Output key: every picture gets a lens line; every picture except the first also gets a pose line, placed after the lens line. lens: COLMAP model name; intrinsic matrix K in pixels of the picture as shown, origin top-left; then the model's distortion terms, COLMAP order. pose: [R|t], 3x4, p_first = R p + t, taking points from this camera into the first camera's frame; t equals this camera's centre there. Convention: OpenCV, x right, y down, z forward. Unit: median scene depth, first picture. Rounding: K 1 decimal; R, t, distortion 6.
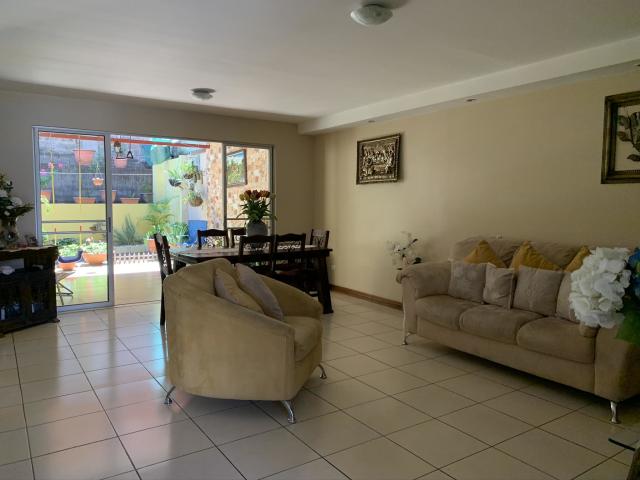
lens RADIAL K [[487.5, 0, 326.4], [0, 487.5, 235.0], [0, 0, 1]] dist [0.055952, -0.077727]
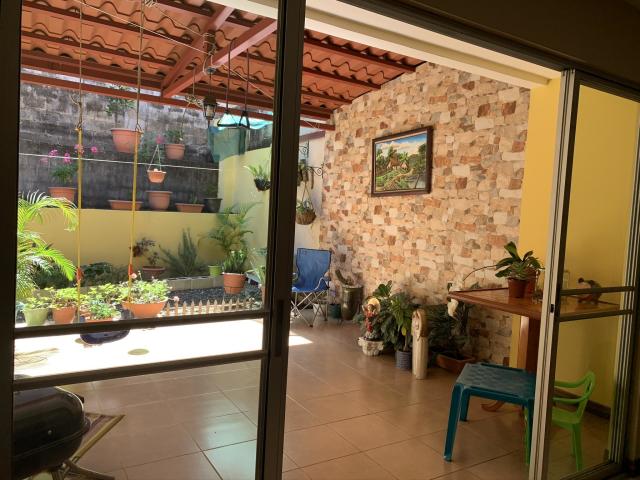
lens RADIAL K [[487.5, 0, 323.3], [0, 487.5, 230.3], [0, 0, 1]] dist [0.055952, -0.077727]
pose [[0.997790, 0.049543, -0.044271, -0.239474], [-0.050742, 0.998364, -0.026367, -0.039751], [0.042893, 0.028555, 0.998672, 0.434808]]
